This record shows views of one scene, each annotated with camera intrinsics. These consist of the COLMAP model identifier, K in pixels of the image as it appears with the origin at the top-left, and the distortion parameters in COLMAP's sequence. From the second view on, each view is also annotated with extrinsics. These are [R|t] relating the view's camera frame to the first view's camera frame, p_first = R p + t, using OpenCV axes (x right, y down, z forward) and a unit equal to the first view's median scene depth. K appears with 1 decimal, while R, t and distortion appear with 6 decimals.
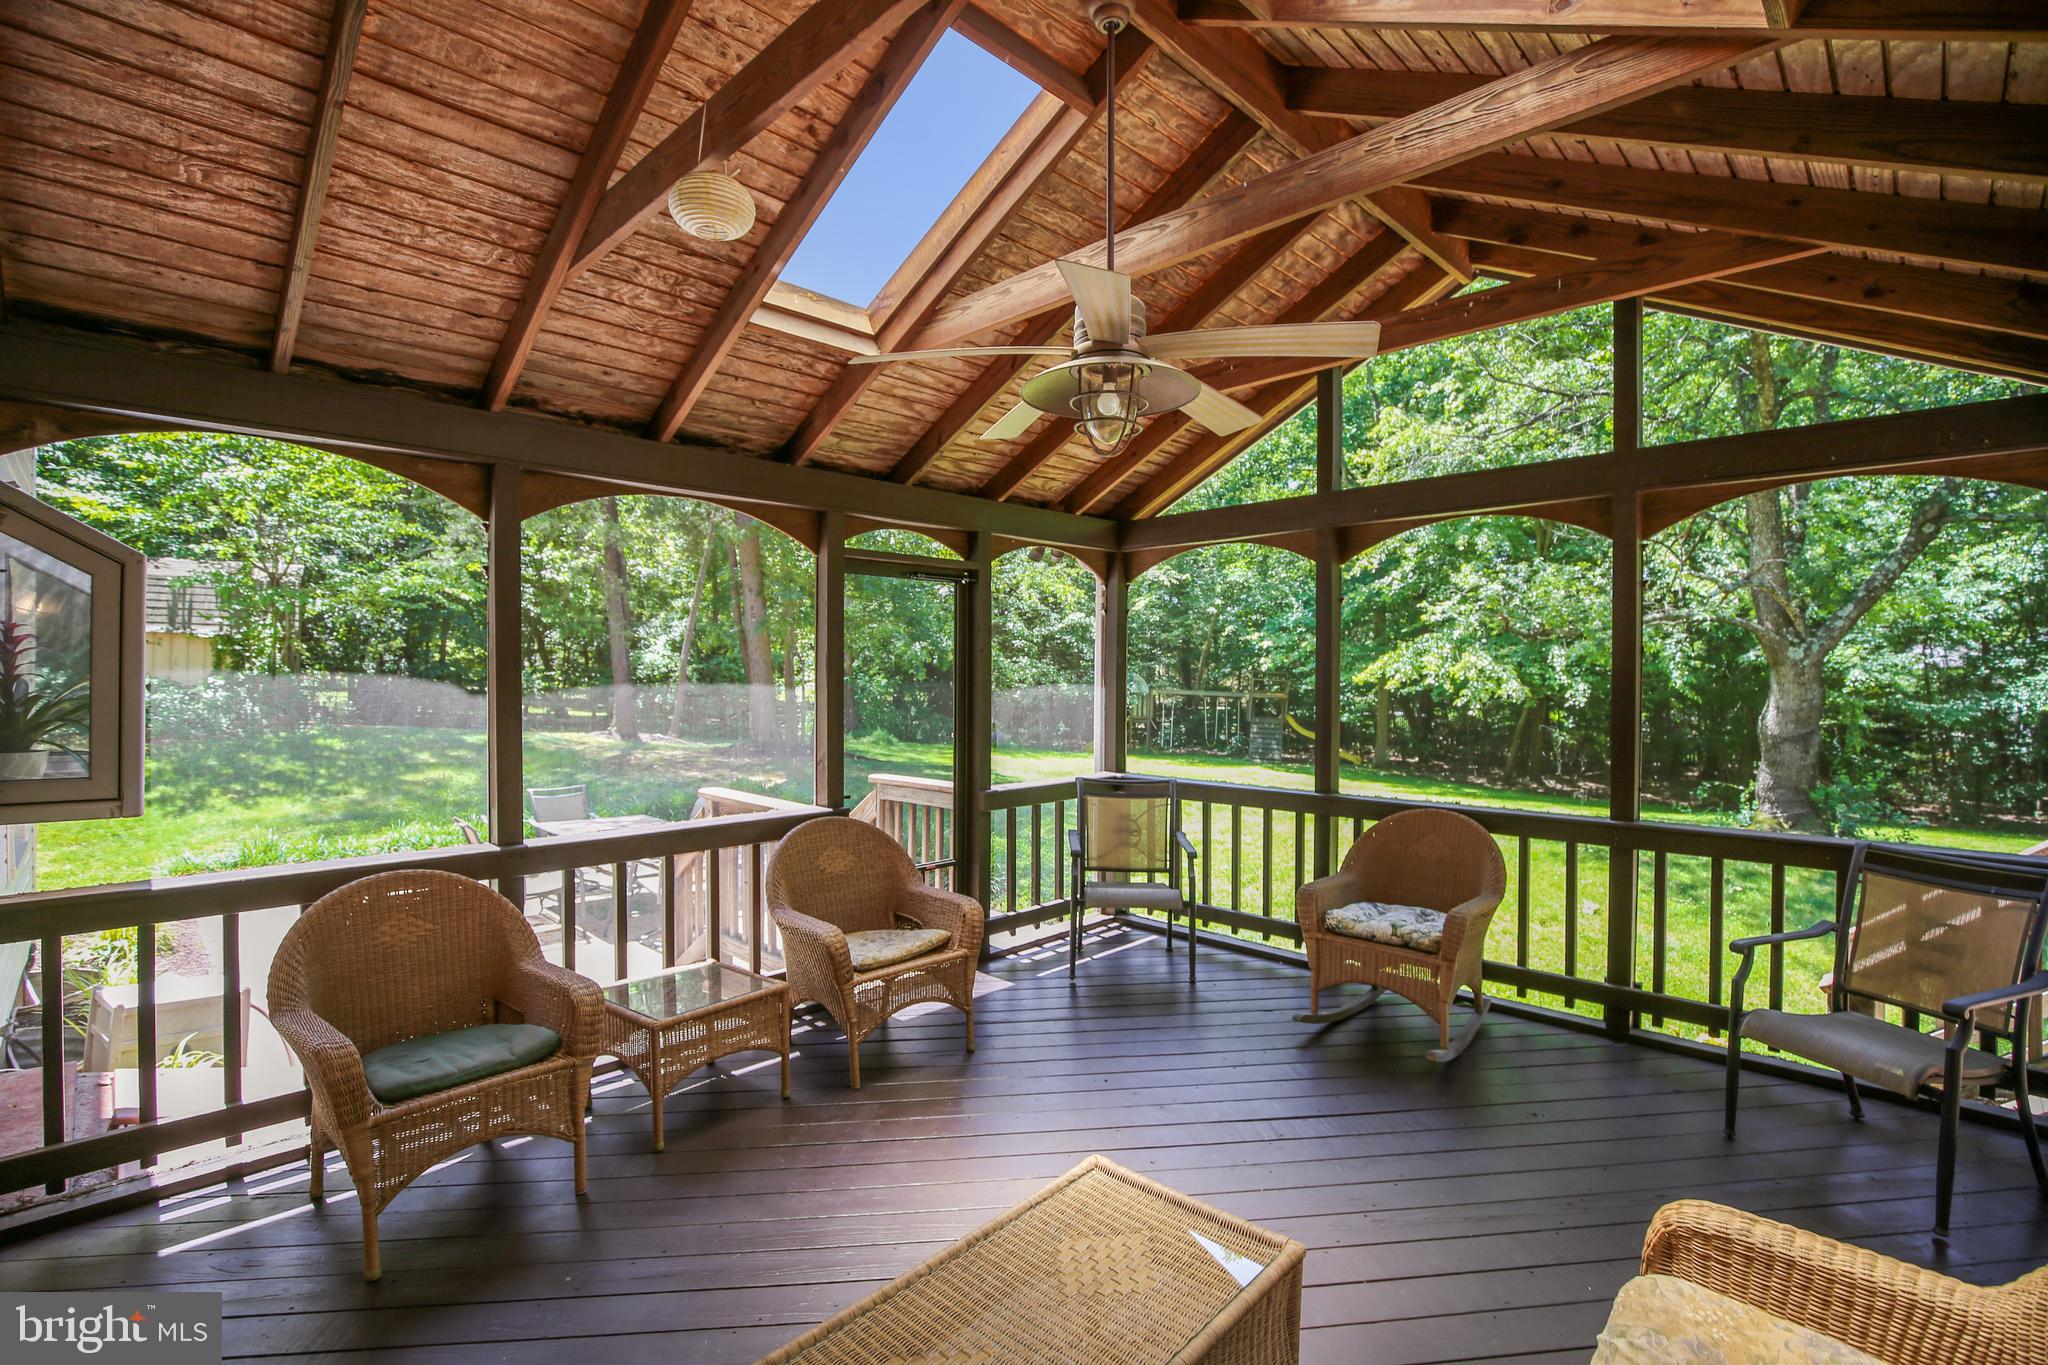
lens RADIAL K [[938.7, 0, 1030.4], [0, 938.7, 691.0], [0, 0, 1]] dist [-0.001935, -0.000161]
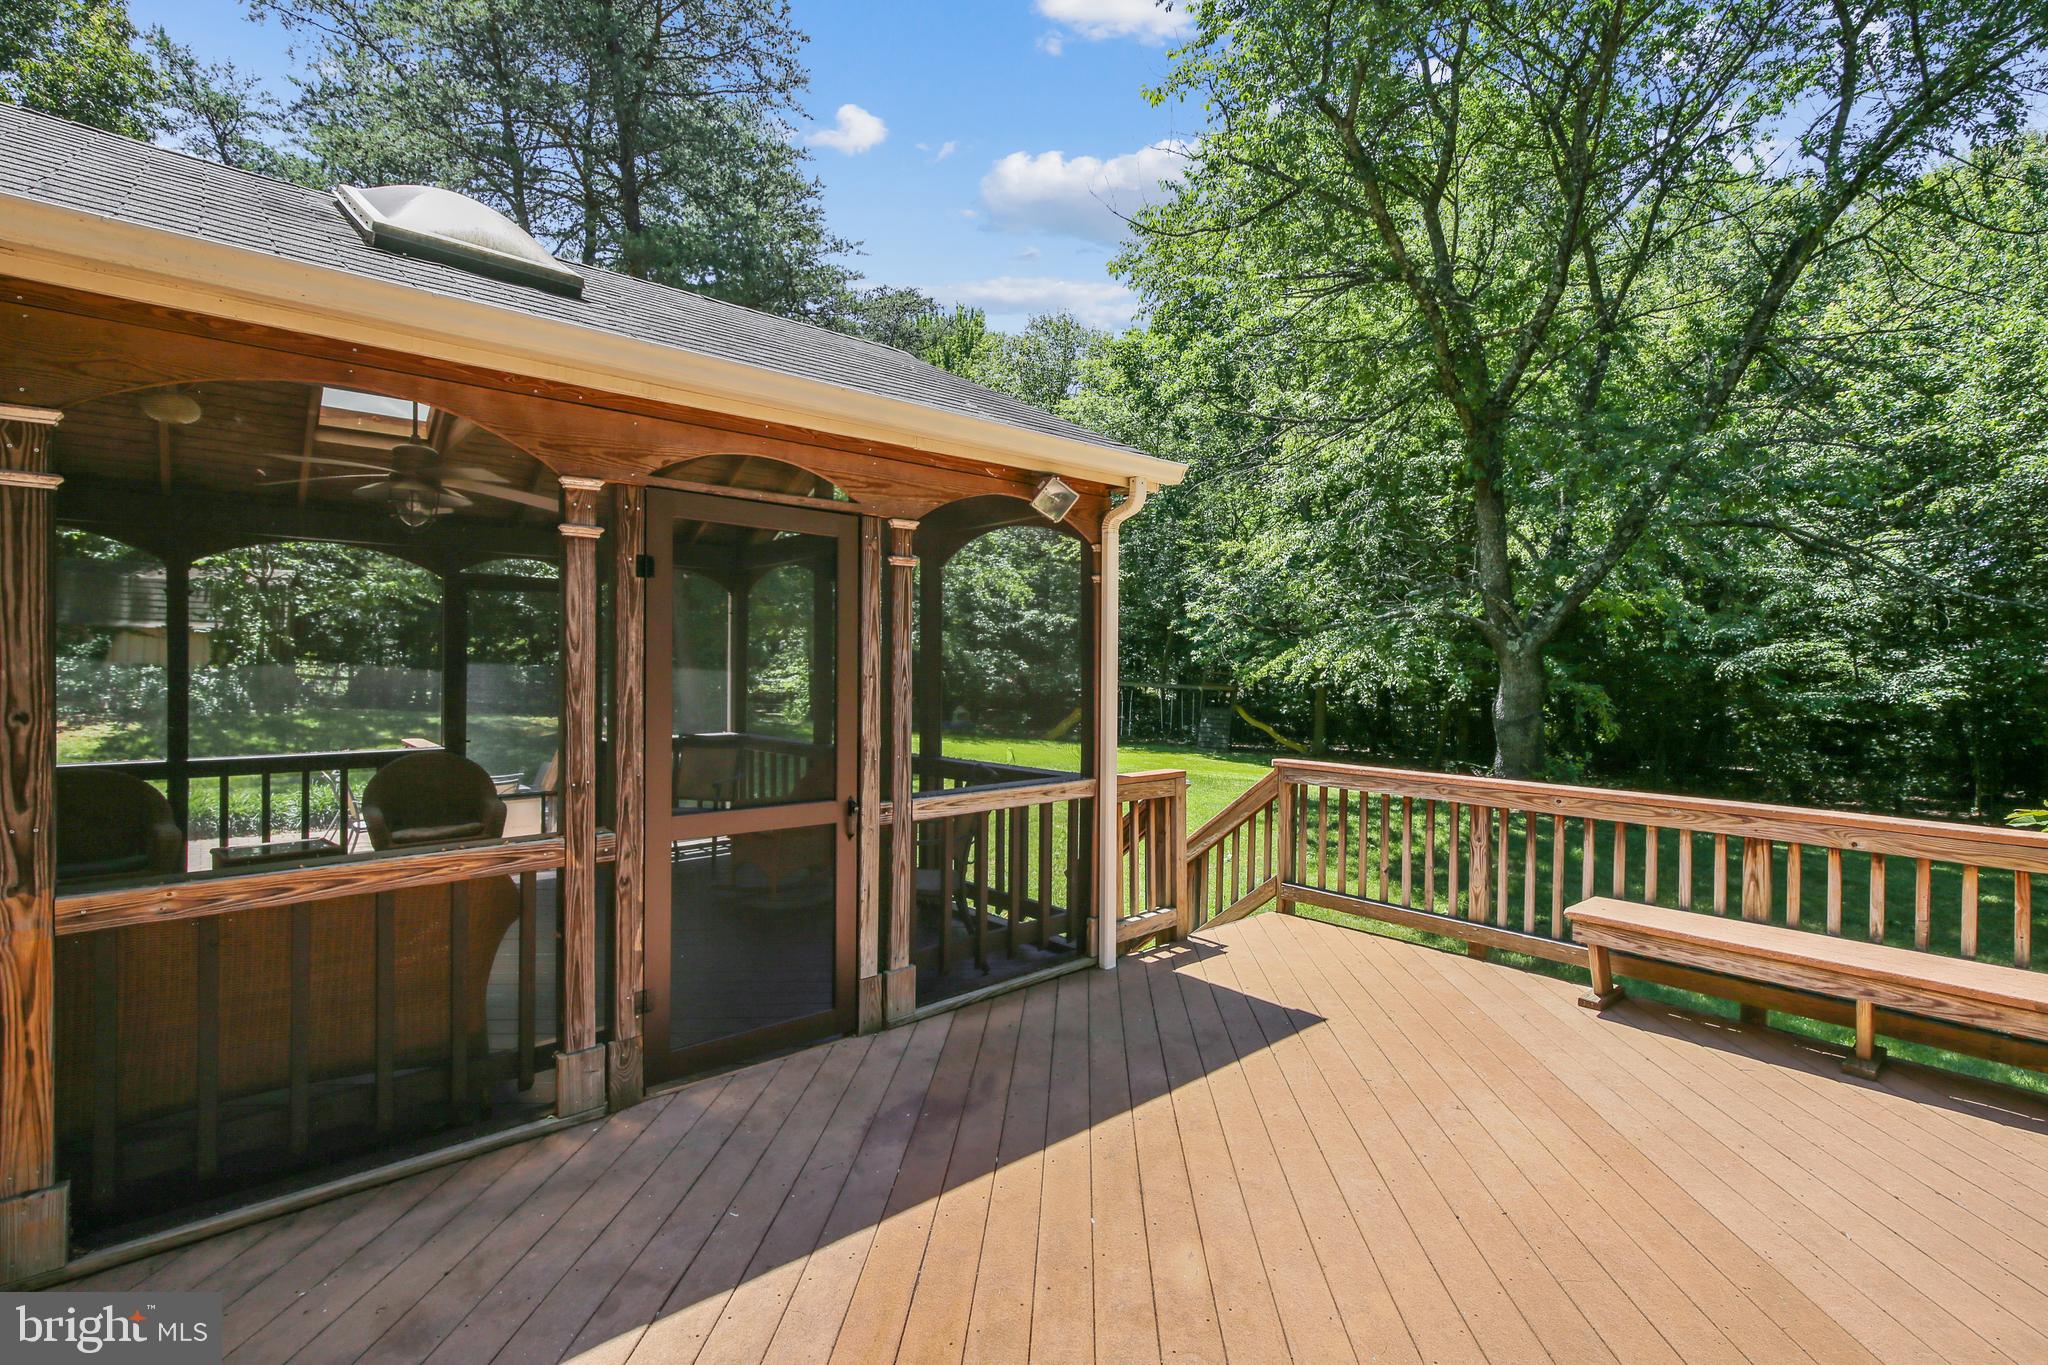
lens RADIAL K [[943.9, 0, 1024.0], [0, 943.9, 682.5], [0, 0, 1]] dist [0.002528, 0.000464]
pose [[0.997708, 0.002197, -0.067626, 0.220708], [-0.002280, 0.999997, -0.001162, 0.004144], [0.067623, 0.001313, 0.997710, -0.116314]]
